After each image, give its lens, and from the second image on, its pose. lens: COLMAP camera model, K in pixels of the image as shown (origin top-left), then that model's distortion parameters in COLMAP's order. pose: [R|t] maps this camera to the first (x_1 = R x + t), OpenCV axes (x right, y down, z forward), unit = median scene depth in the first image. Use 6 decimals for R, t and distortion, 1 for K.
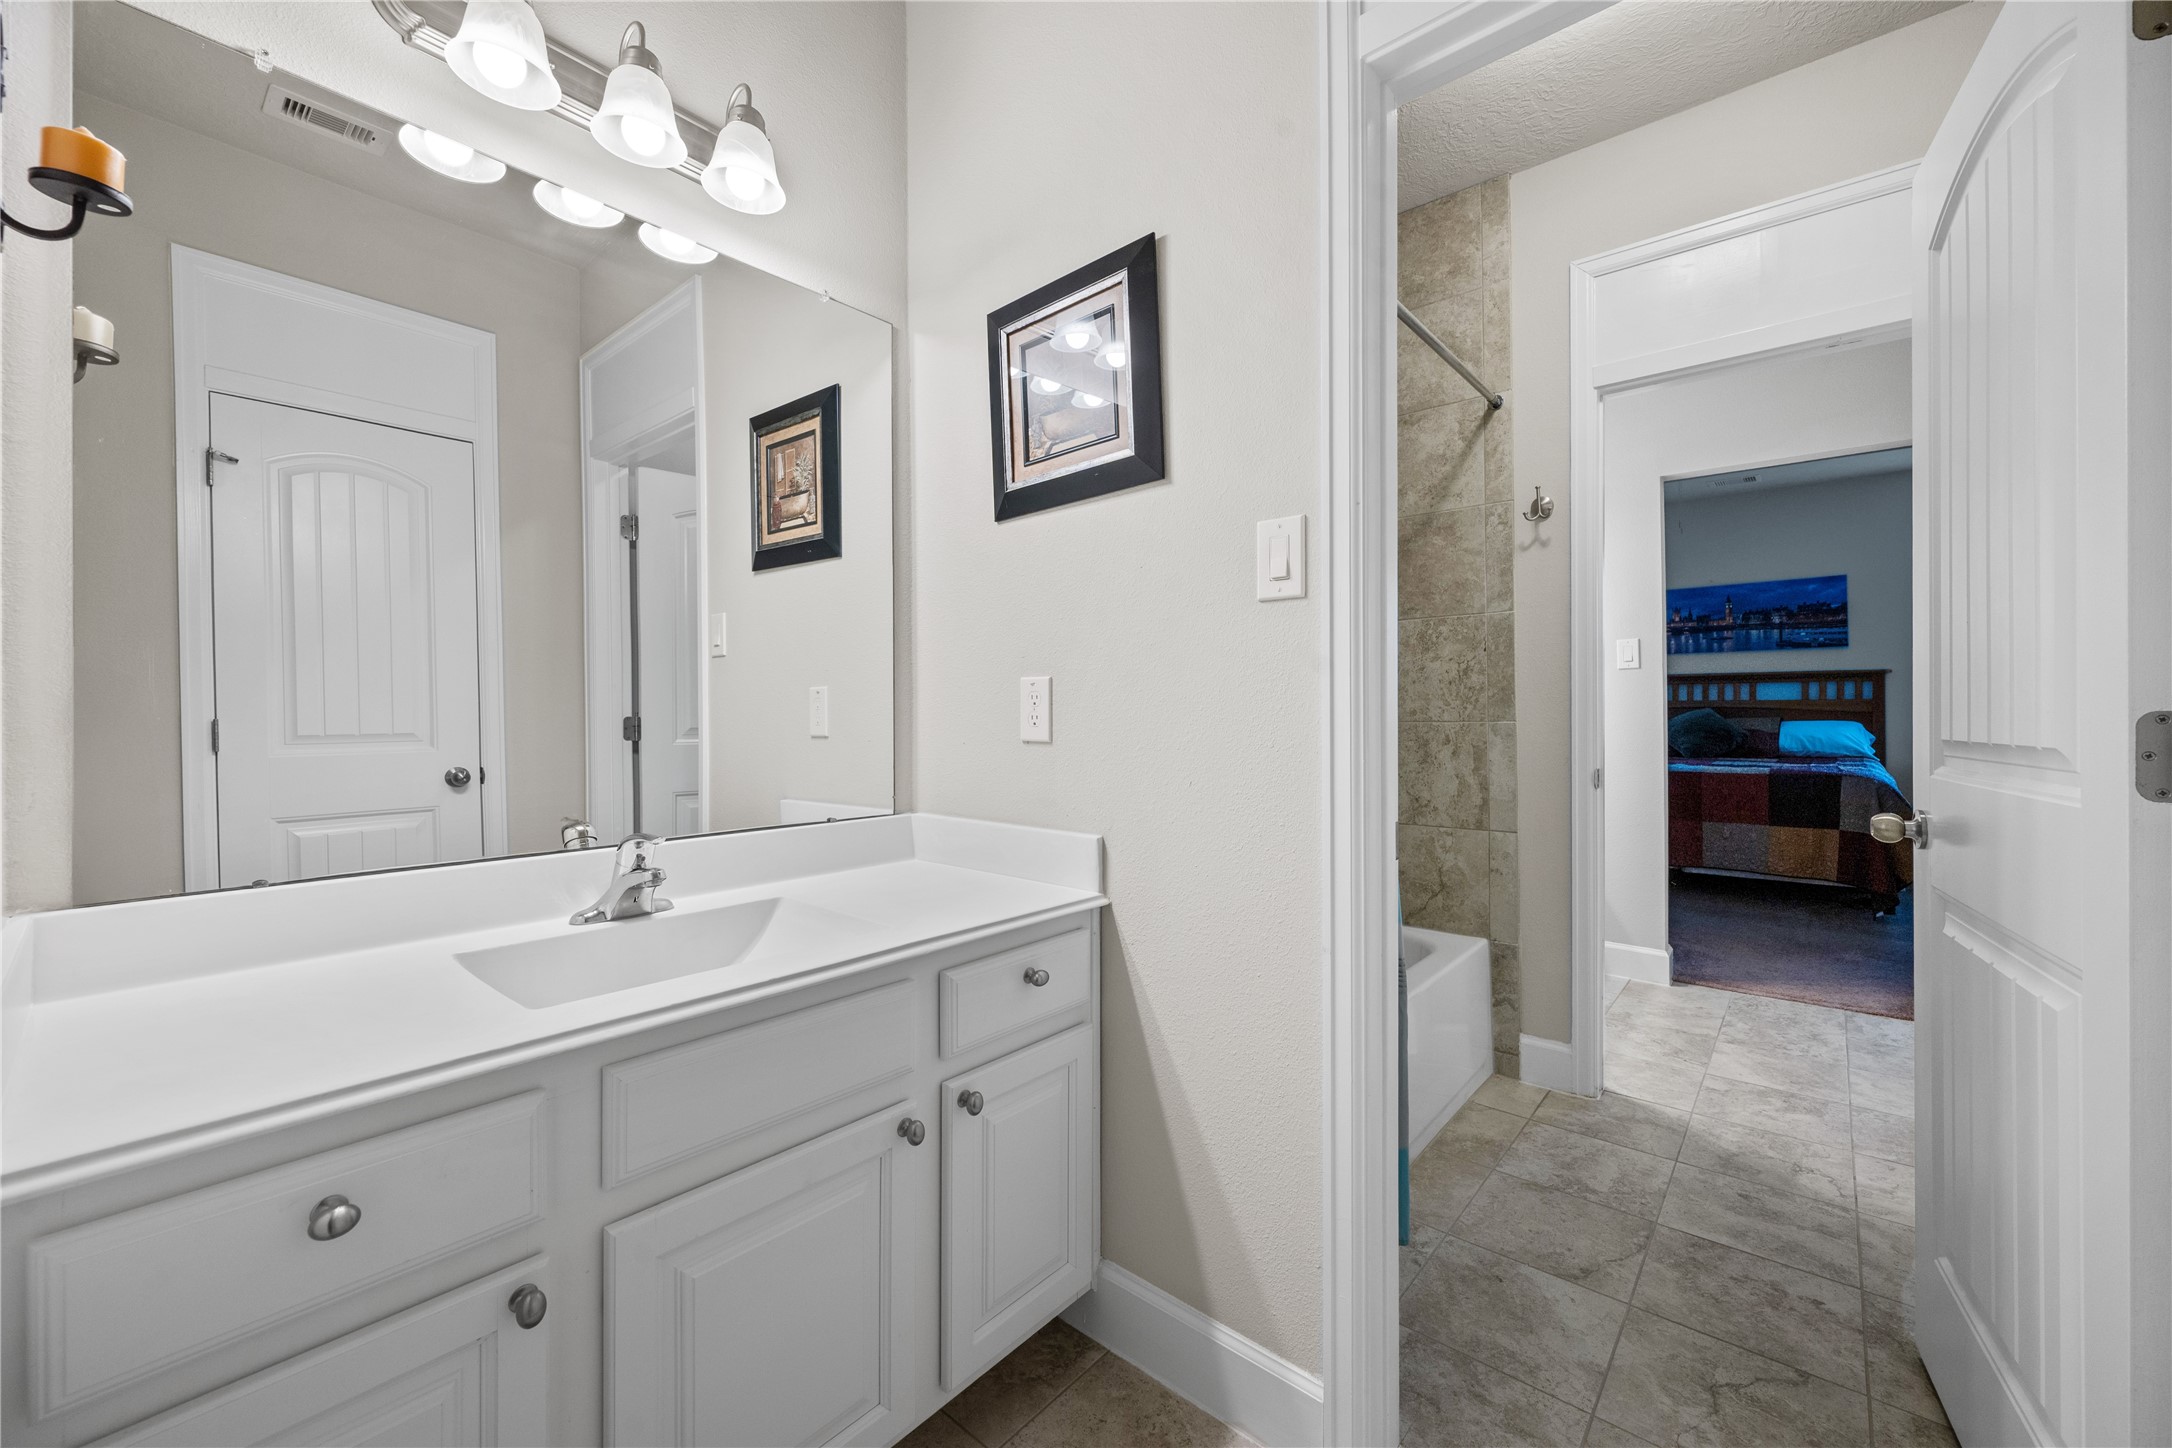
lens RADIAL K [[845.9, 0, 1100.7], [0, 845.9, 714.8], [0, 0, 1]] dist [-0.003399, -0.000520]
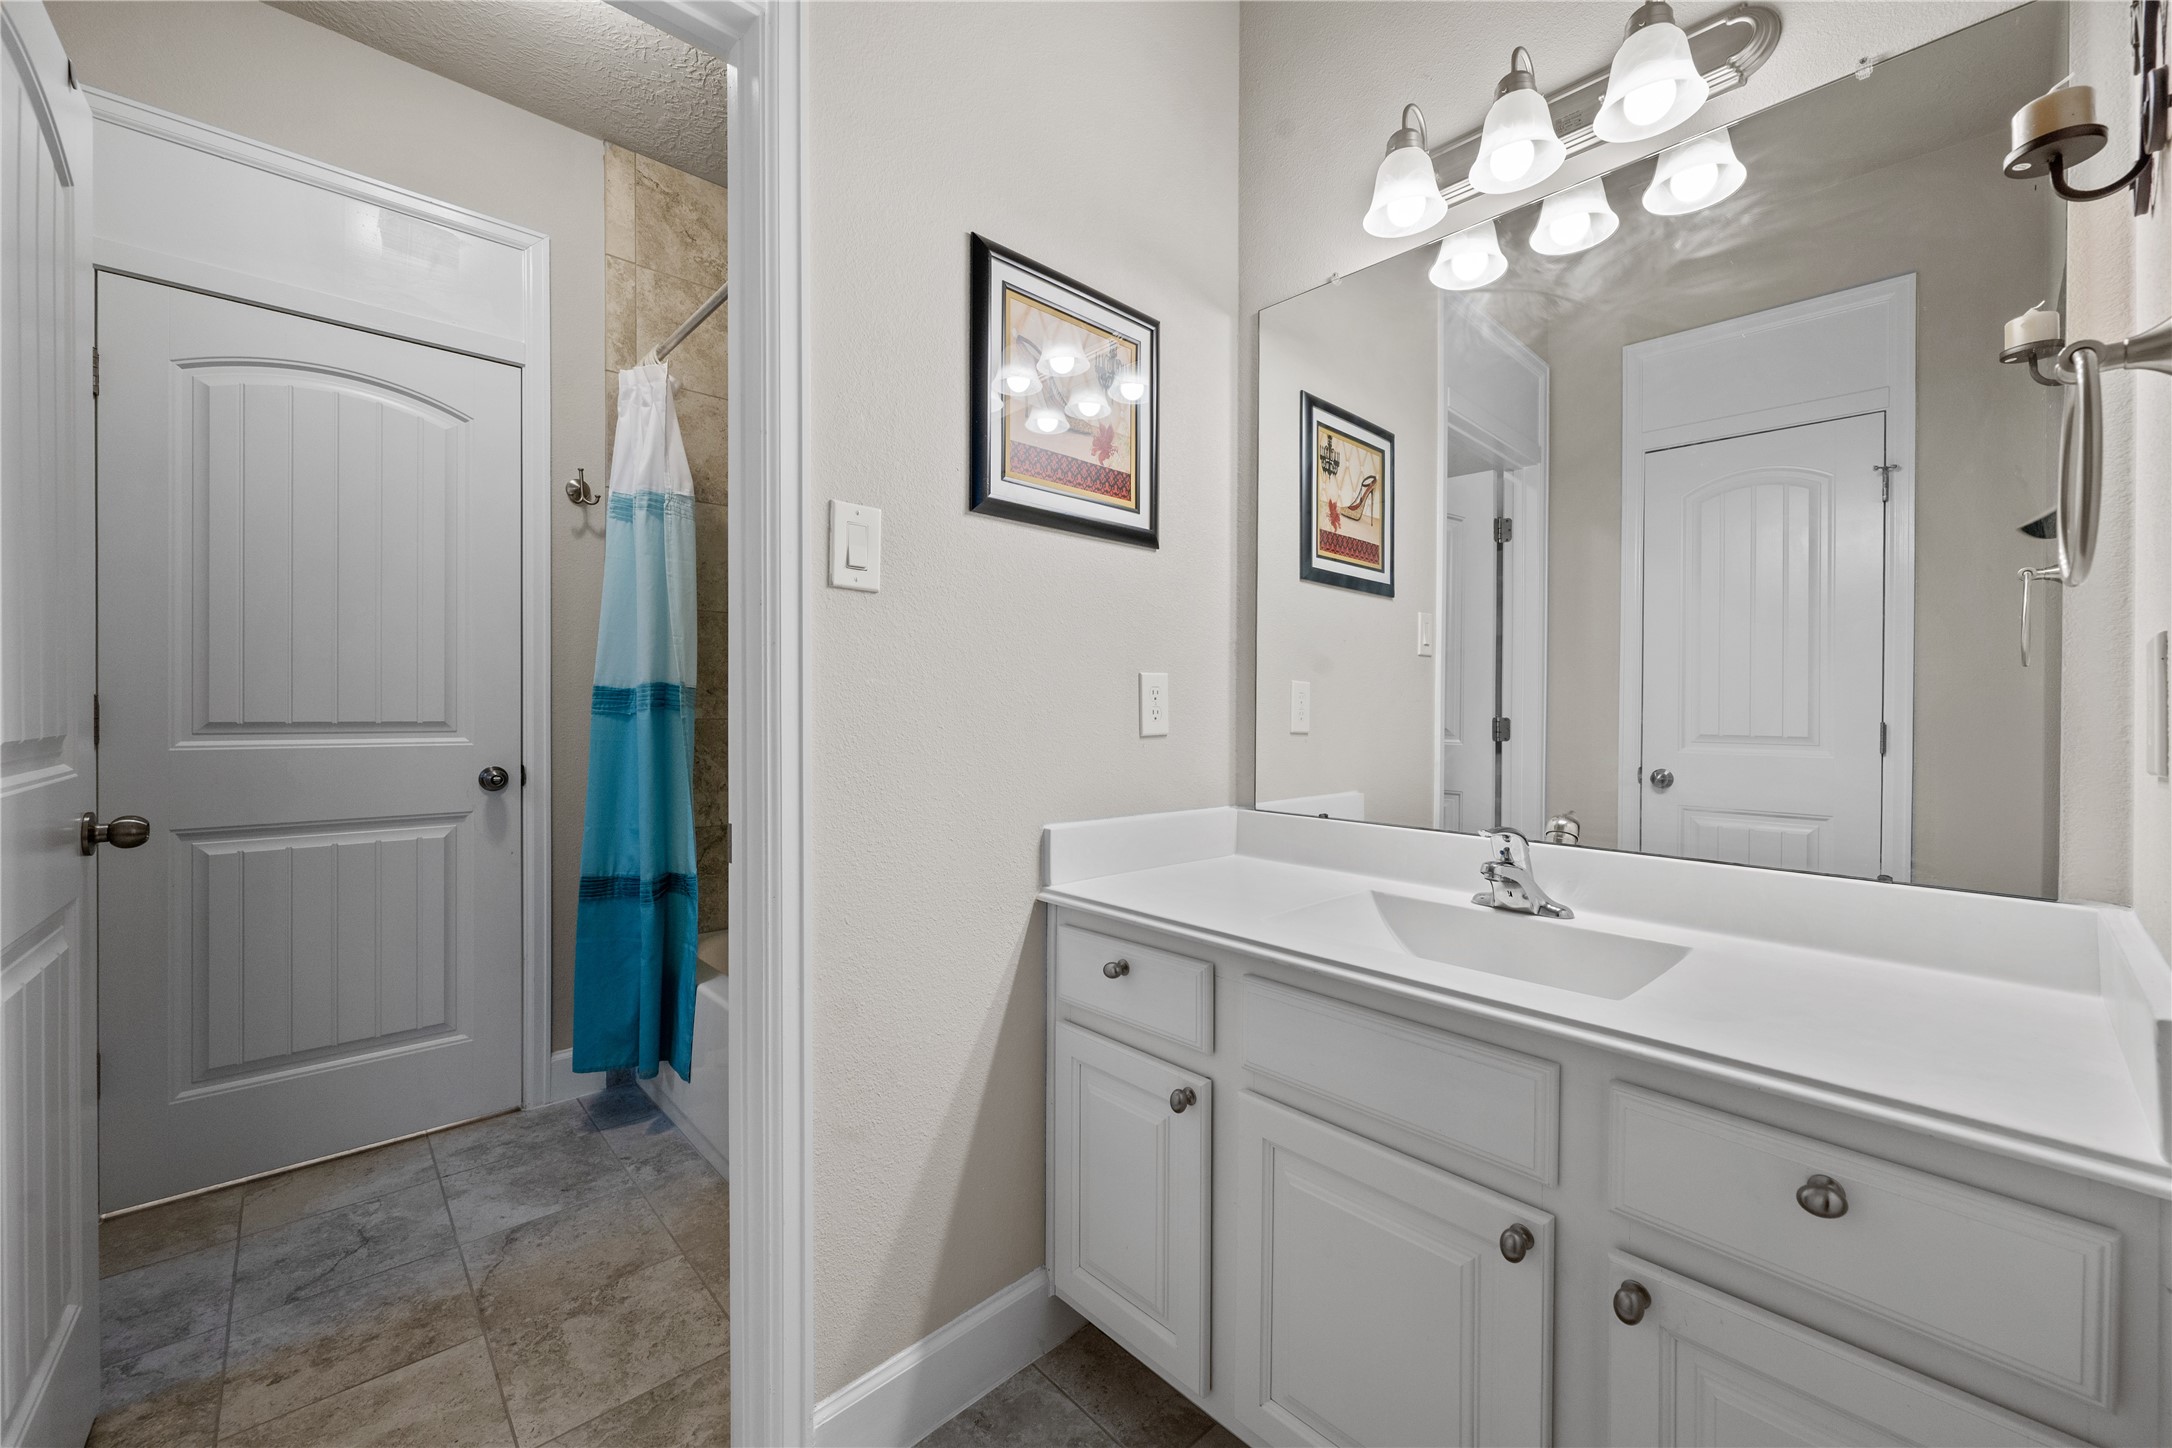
lens RADIAL K [[845.9, 0, 1102.0], [0, 845.9, 722.9], [0, 0, 1]] dist [-0.003399, -0.000520]
pose [[-0.105742, 0.017938, -0.994232, 0.983901], [-0.004089, 0.999821, 0.018474, -0.006973], [0.994385, 0.006019, -0.105650, 1.181970]]
